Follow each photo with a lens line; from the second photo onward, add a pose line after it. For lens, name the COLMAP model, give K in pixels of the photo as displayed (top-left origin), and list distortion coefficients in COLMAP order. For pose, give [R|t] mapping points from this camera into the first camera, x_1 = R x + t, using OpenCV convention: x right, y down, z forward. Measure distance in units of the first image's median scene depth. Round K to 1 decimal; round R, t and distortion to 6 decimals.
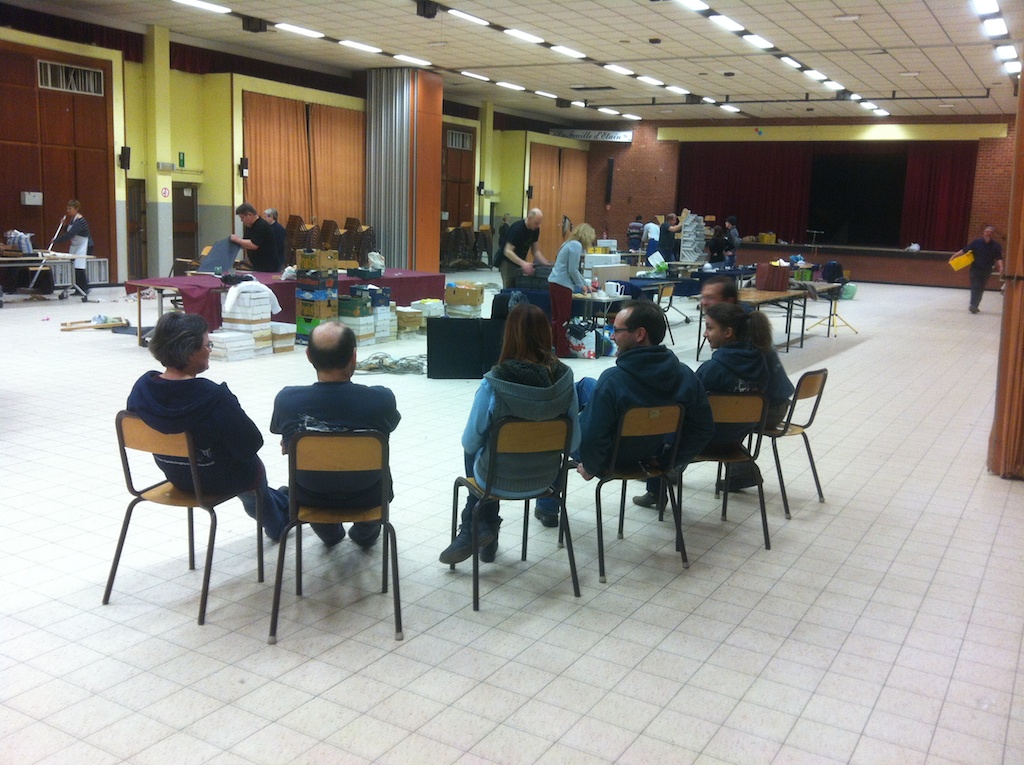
lens RADIAL K [[958.0, 0, 516.8], [0, 958.0, 382.5], [0, 0, 1]] dist [0.070034, -0.166413]
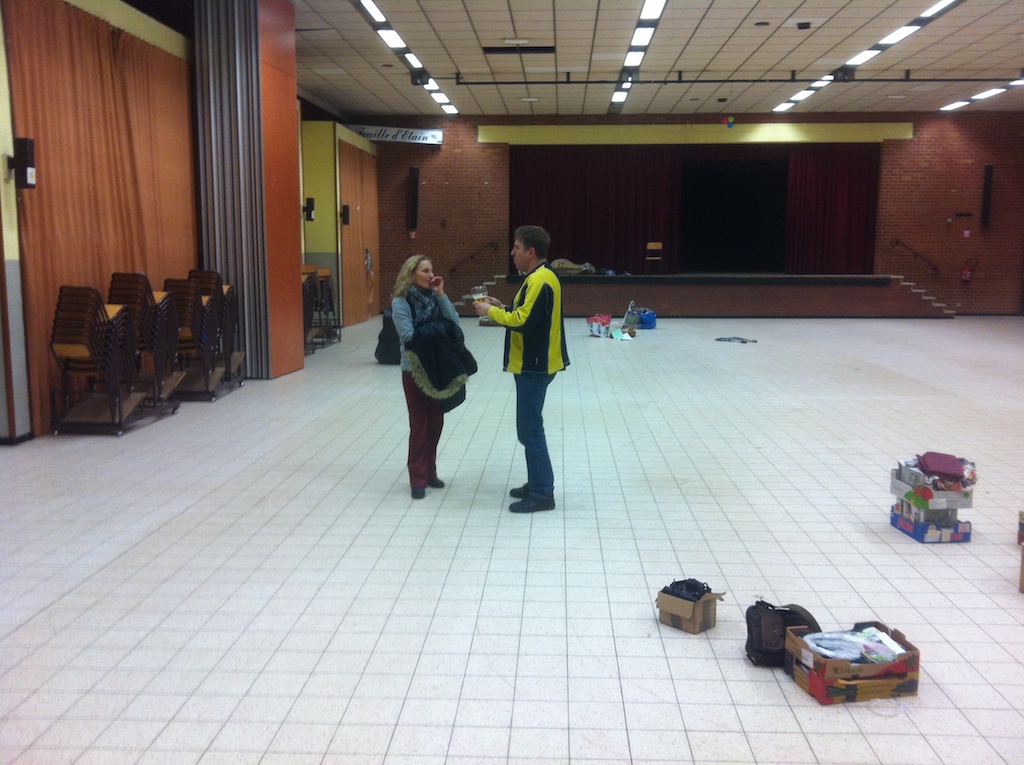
lens RADIAL K [[958.0, 0, 516.8], [0, 958.0, 382.5], [0, 0, 1]] dist [0.070034, -0.166413]
pose [[0.882663, -0.101998, 0.458805, -0.277122], [0.113509, 0.993534, 0.002504, -0.103762], [-0.456094, 0.049868, 0.888533, 0.521778]]
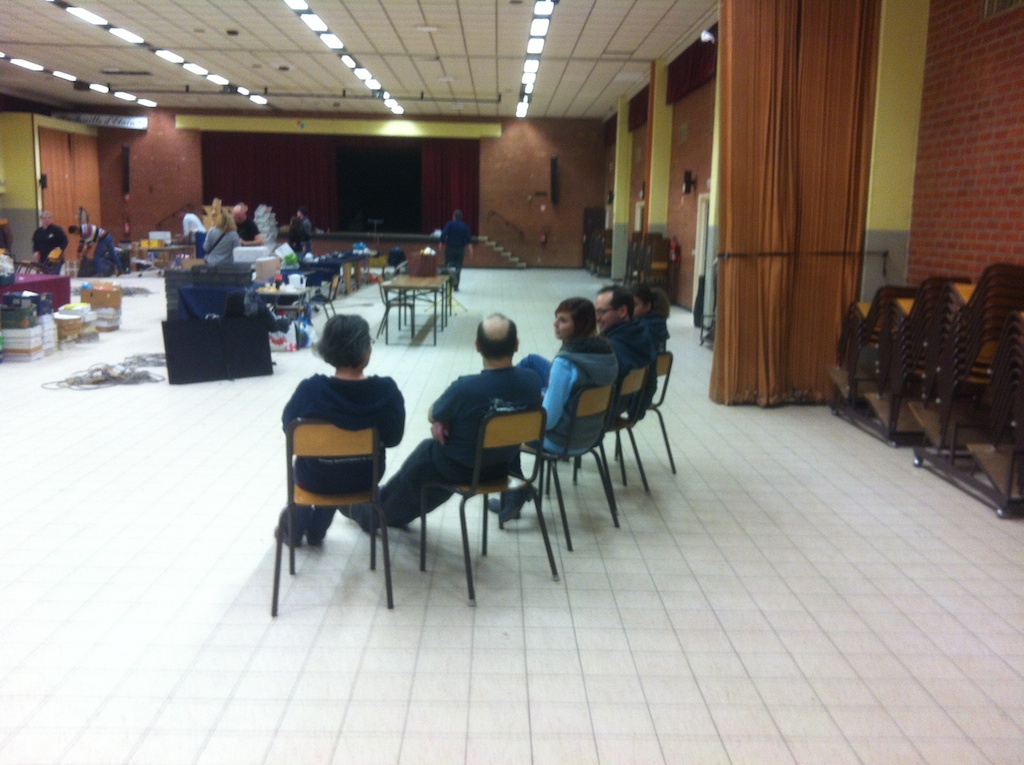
lens RADIAL K [[958.0, 0, 516.8], [0, 958.0, 382.5], [0, 0, 1]] dist [0.070034, -0.166413]
pose [[0.852637, -0.106096, 0.511619, -0.127515], [0.099942, 0.994204, 0.039614, -0.004487], [-0.512857, 0.017356, 0.858298, 0.002415]]
